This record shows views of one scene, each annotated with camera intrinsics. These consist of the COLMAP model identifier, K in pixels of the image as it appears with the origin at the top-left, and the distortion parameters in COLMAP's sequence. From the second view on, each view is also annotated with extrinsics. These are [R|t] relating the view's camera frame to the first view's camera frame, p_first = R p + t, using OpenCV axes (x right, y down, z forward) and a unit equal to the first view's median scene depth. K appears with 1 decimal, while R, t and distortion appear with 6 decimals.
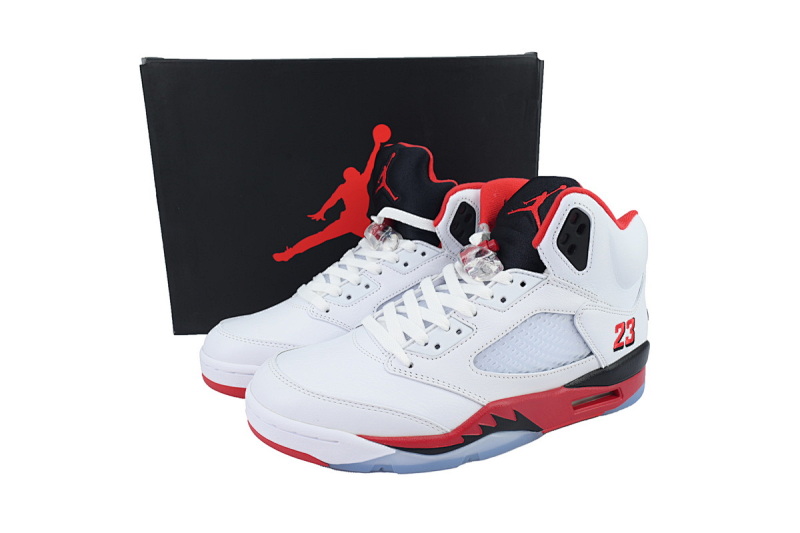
lens RADIAL K [[613.0, 0, 400.0], [0, 613.0, 266.5], [0, 0, 1]] dist [0.004402, 0.000206]
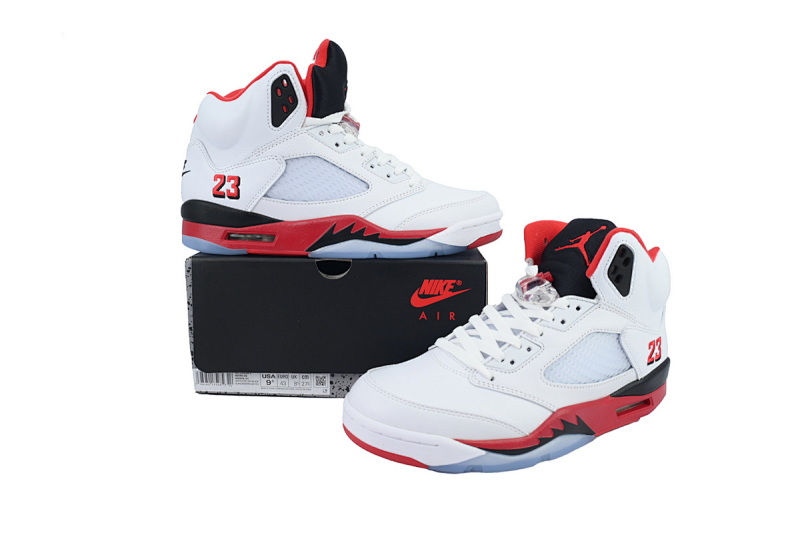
lens RADIAL K [[613.0, 0, 400.0], [0, 613.0, 266.5], [0, 0, 1]] dist [0.004402, 0.000206]
pose [[0.994618, -0.005606, 0.103461, -0.269256], [0.012697, 0.997604, -0.068007, 0.024468], [-0.102832, 0.068954, 0.992306, -0.151752]]
